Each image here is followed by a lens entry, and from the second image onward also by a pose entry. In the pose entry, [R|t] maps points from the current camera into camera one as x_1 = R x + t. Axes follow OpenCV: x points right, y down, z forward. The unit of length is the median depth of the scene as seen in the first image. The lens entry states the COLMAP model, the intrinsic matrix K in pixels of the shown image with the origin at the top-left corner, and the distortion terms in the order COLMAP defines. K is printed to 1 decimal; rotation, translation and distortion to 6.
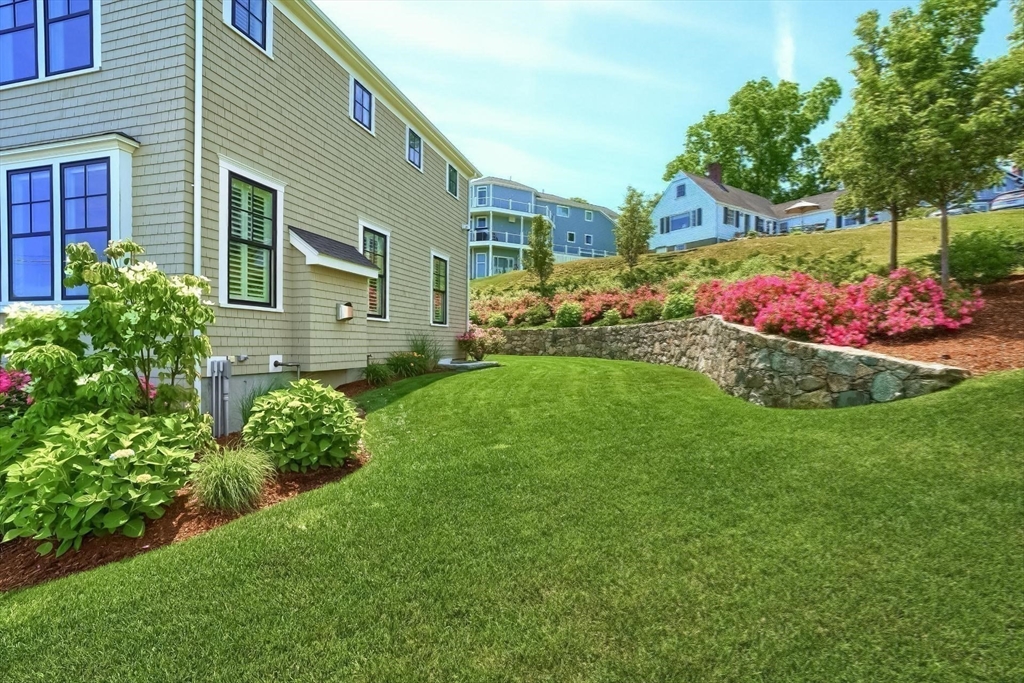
lens RADIAL K [[465.3, 0, 517.0], [0, 465.3, 344.3], [0, 0, 1]] dist [-0.001675, 0.000733]
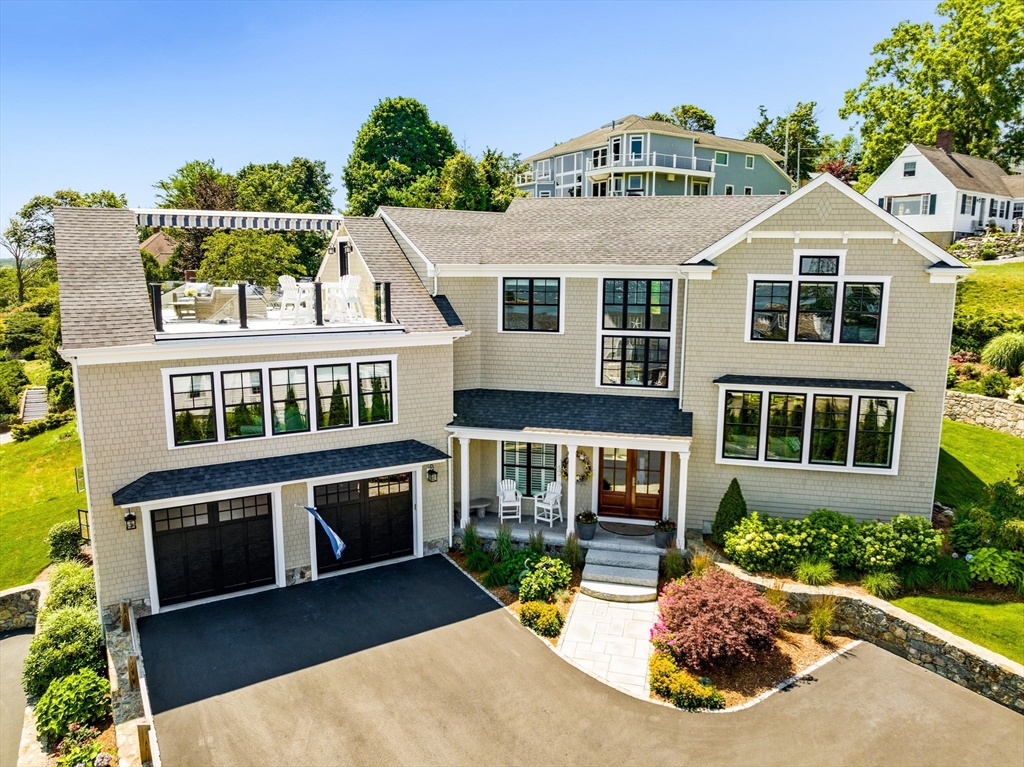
lens RADIAL K [[713.9, 0, 509.2], [0, 713.9, 381.5], [0, 0, 1]] dist [0.003337, 0.002217]
pose [[0.999219, -0.015564, 0.036316, -0.458916], [0.009374, 0.986284, 0.164789, -0.168161], [-0.038383, -0.164320, 0.985660, -0.362128]]
